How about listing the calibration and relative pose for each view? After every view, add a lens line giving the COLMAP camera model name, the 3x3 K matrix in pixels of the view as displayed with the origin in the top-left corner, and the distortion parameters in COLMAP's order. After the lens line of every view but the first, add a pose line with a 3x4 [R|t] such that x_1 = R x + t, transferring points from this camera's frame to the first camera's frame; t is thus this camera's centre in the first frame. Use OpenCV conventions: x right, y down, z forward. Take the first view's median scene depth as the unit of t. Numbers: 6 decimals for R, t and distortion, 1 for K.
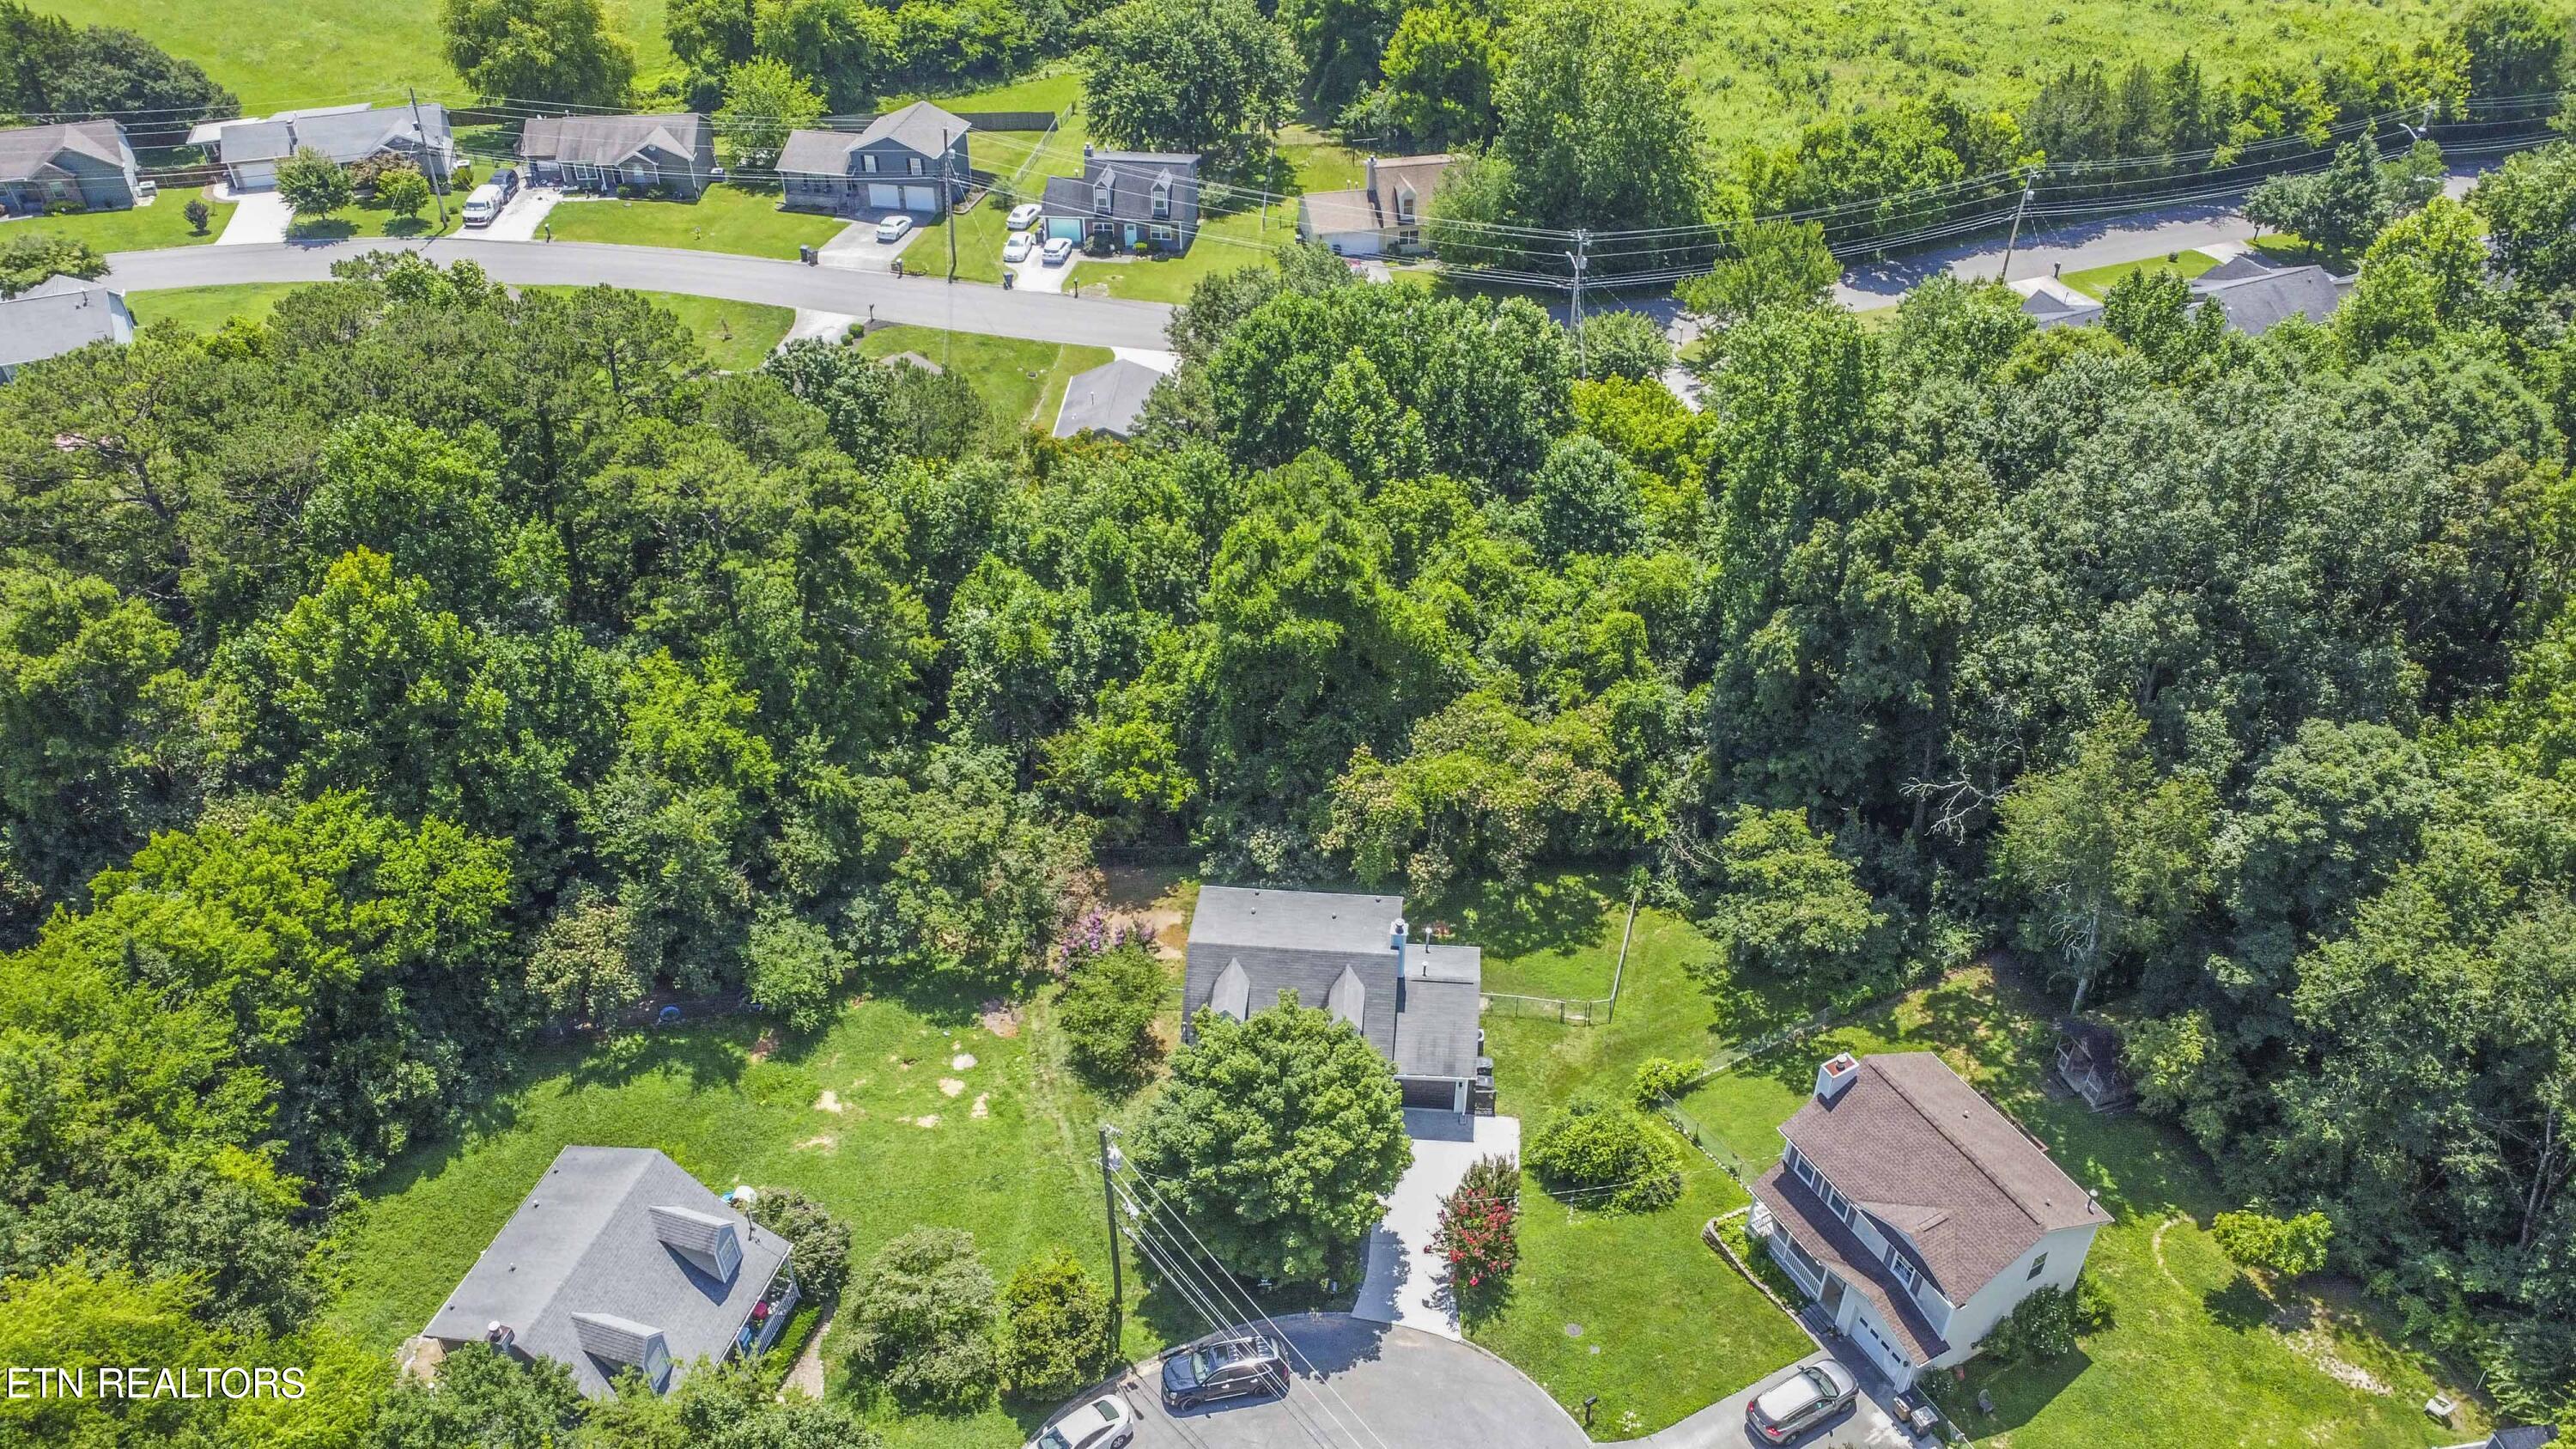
lens RADIAL K [[1923.1, 0, 1277.5], [0, 1923.1, 718.9], [0, 0, 1]] dist [-0.190505, 0.286966]
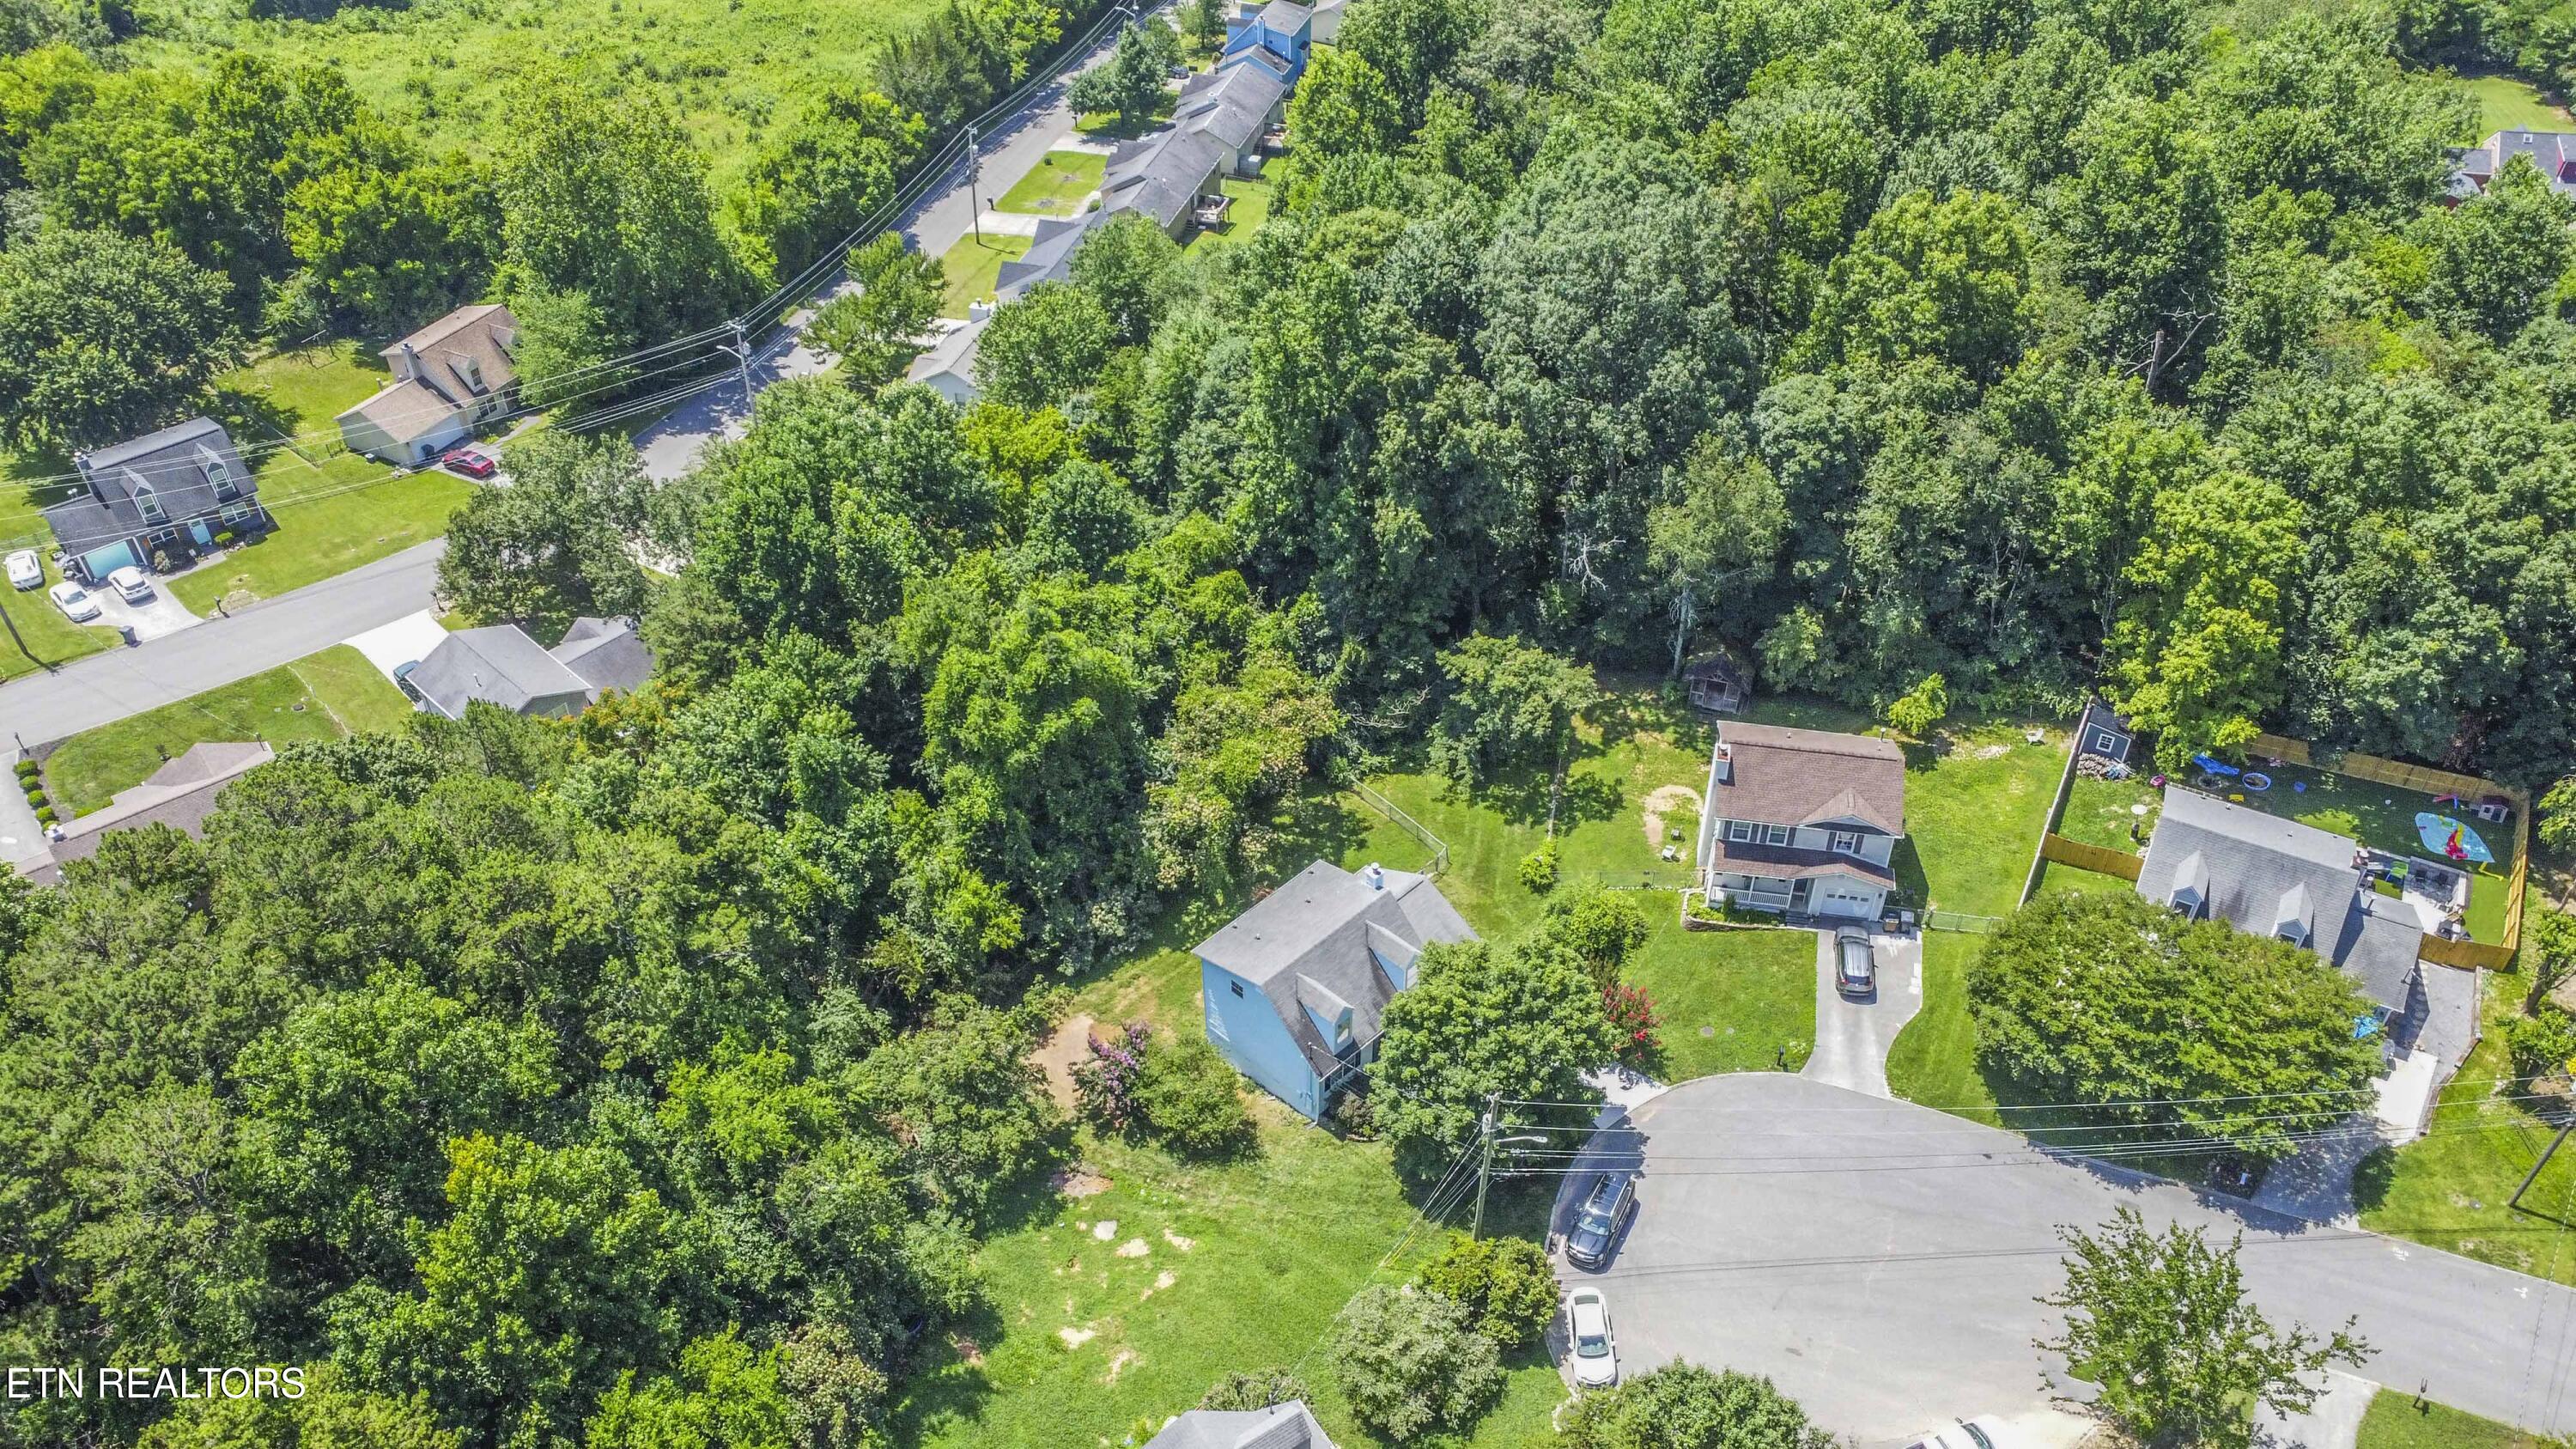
lens RADIAL K [[1923.1, 0, 1277.5], [0, 1923.1, 718.9], [0, 0, 1]] dist [-0.190505, 0.286966]
pose [[0.632486, -0.486046, 0.603093, -0.576044], [0.475853, 0.858182, 0.192583, -0.202496], [-0.611167, 0.165177, 0.774074, 0.112472]]
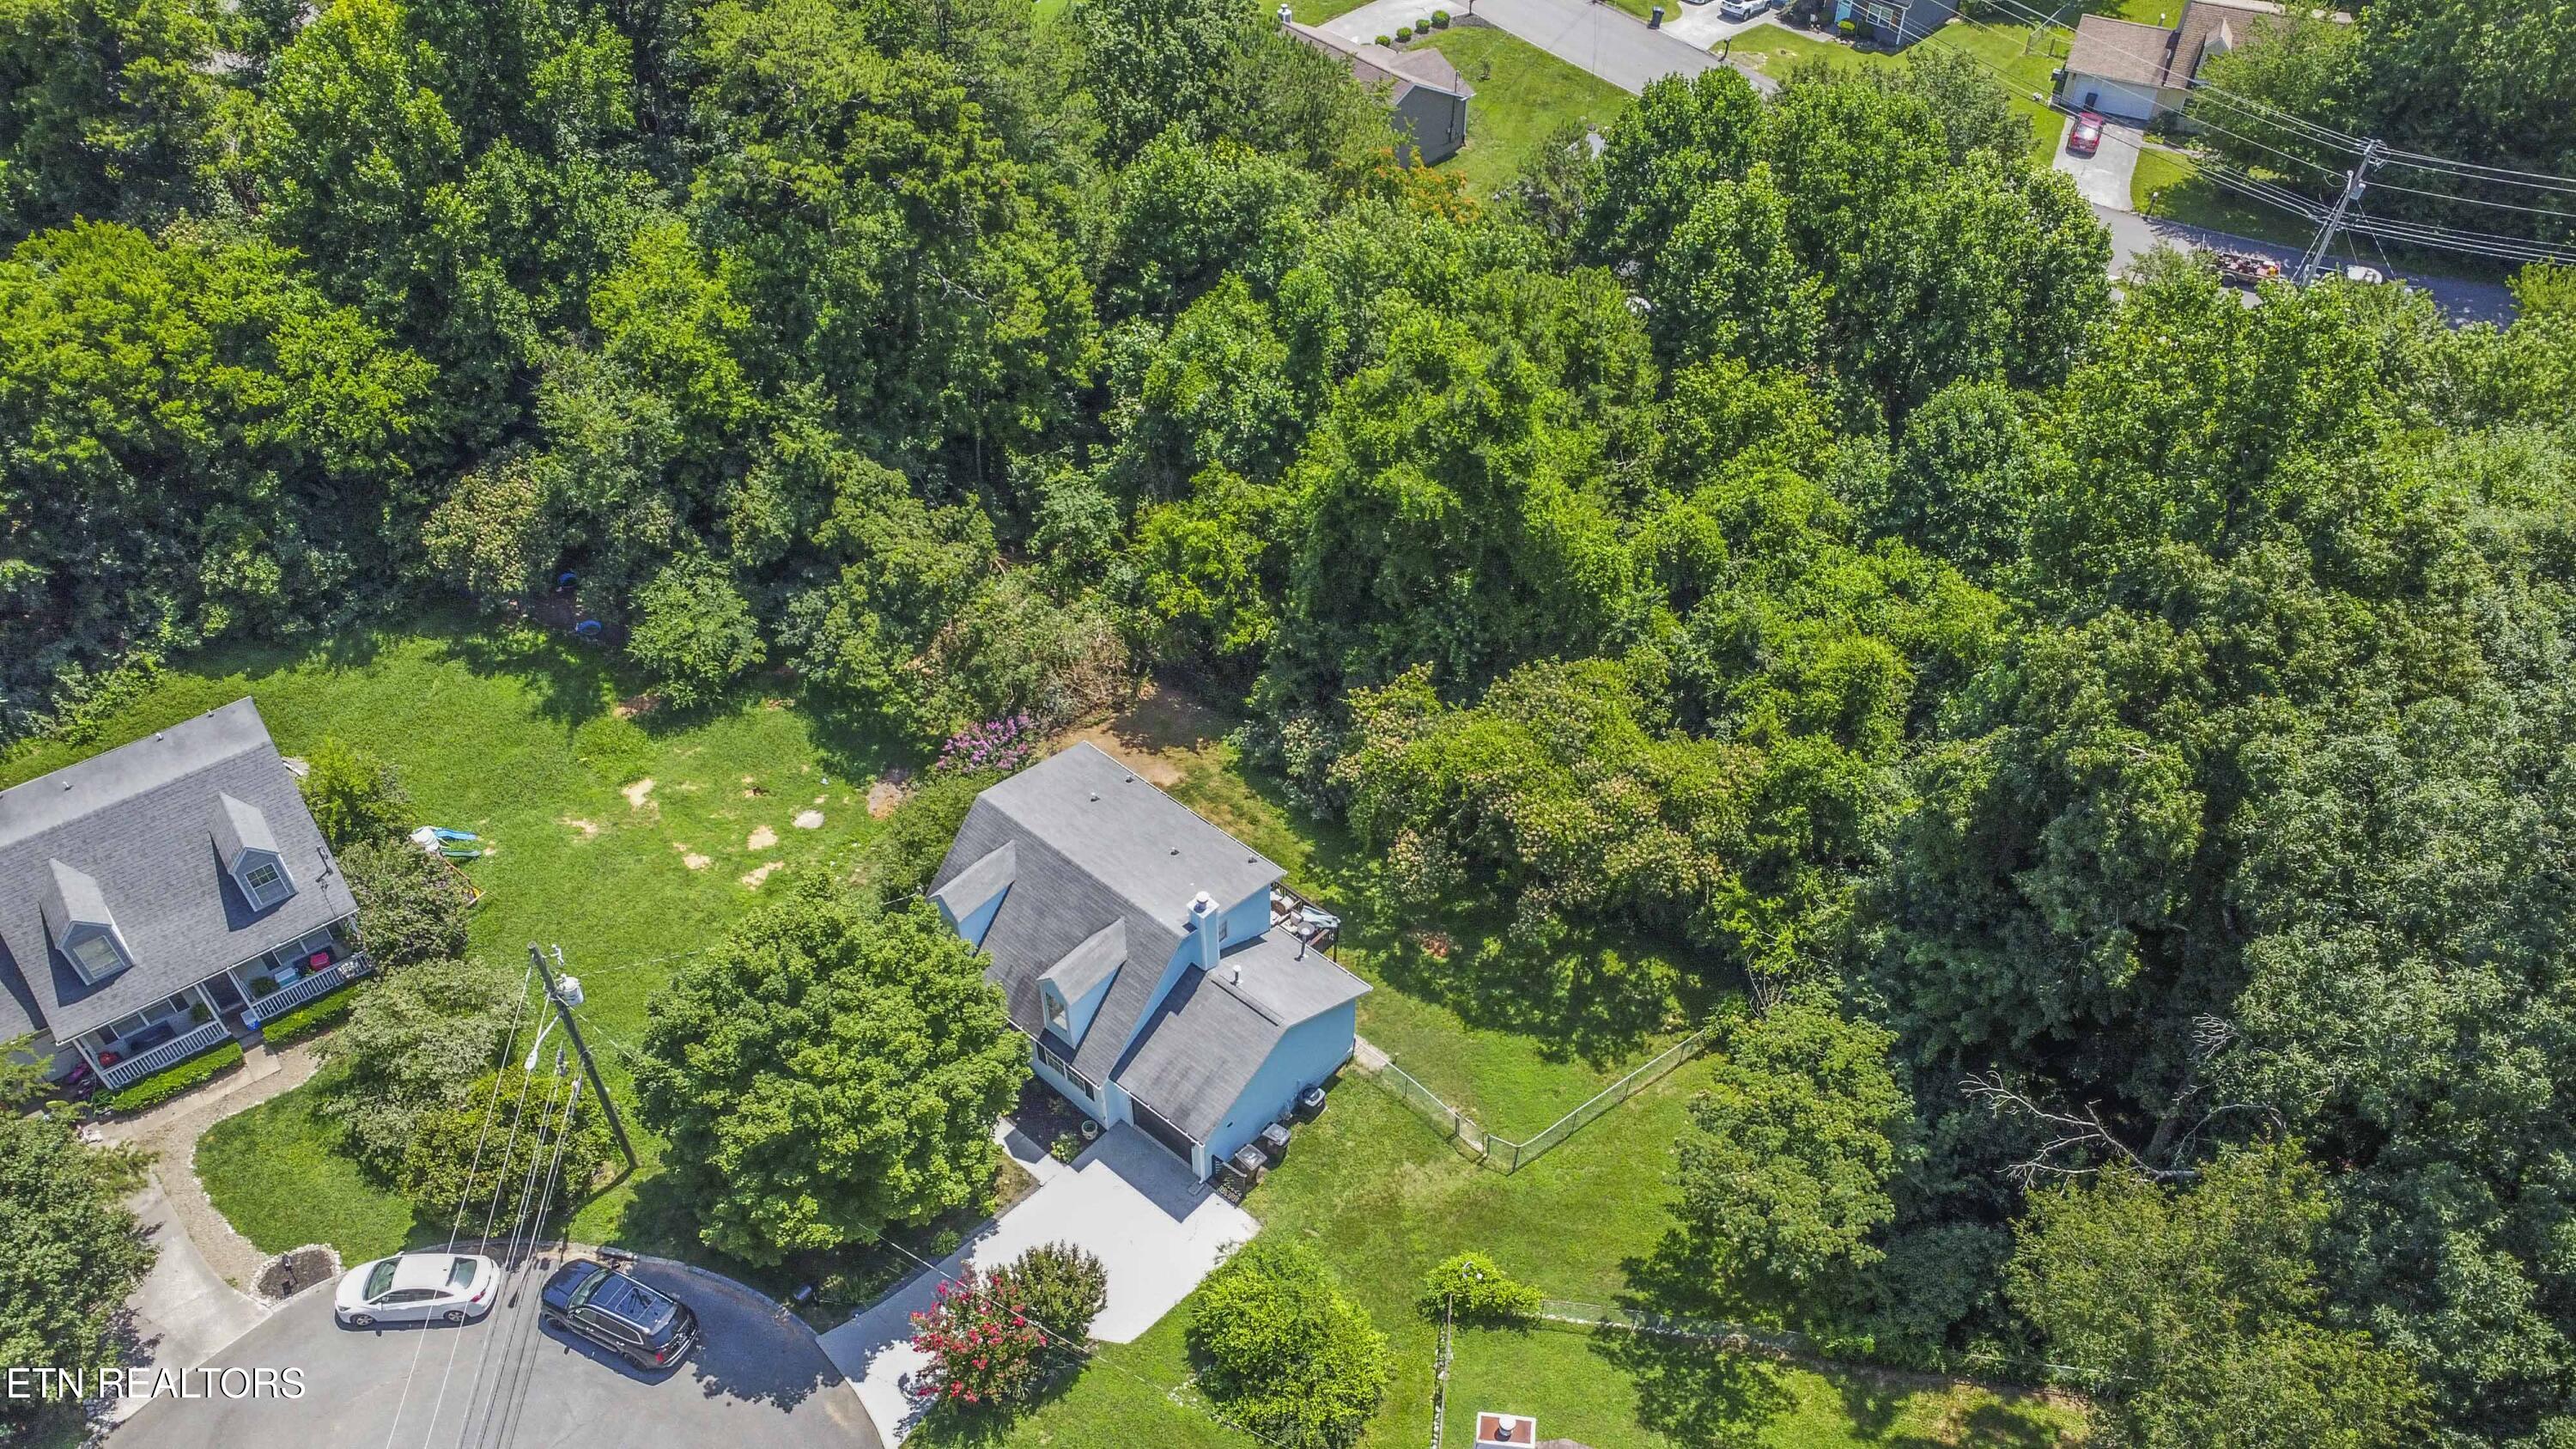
lens RADIAL K [[1911.5, 0, 1288.0], [0, 1911.5, 724.5], [0, 0, 1]] dist [-0.154107, 0.239623]
pose [[0.813638, 0.409711, -0.412469, 0.319871], [-0.361646, 0.912184, 0.192700, -0.088728], [0.455198, -0.007621, 0.890357, 0.359281]]
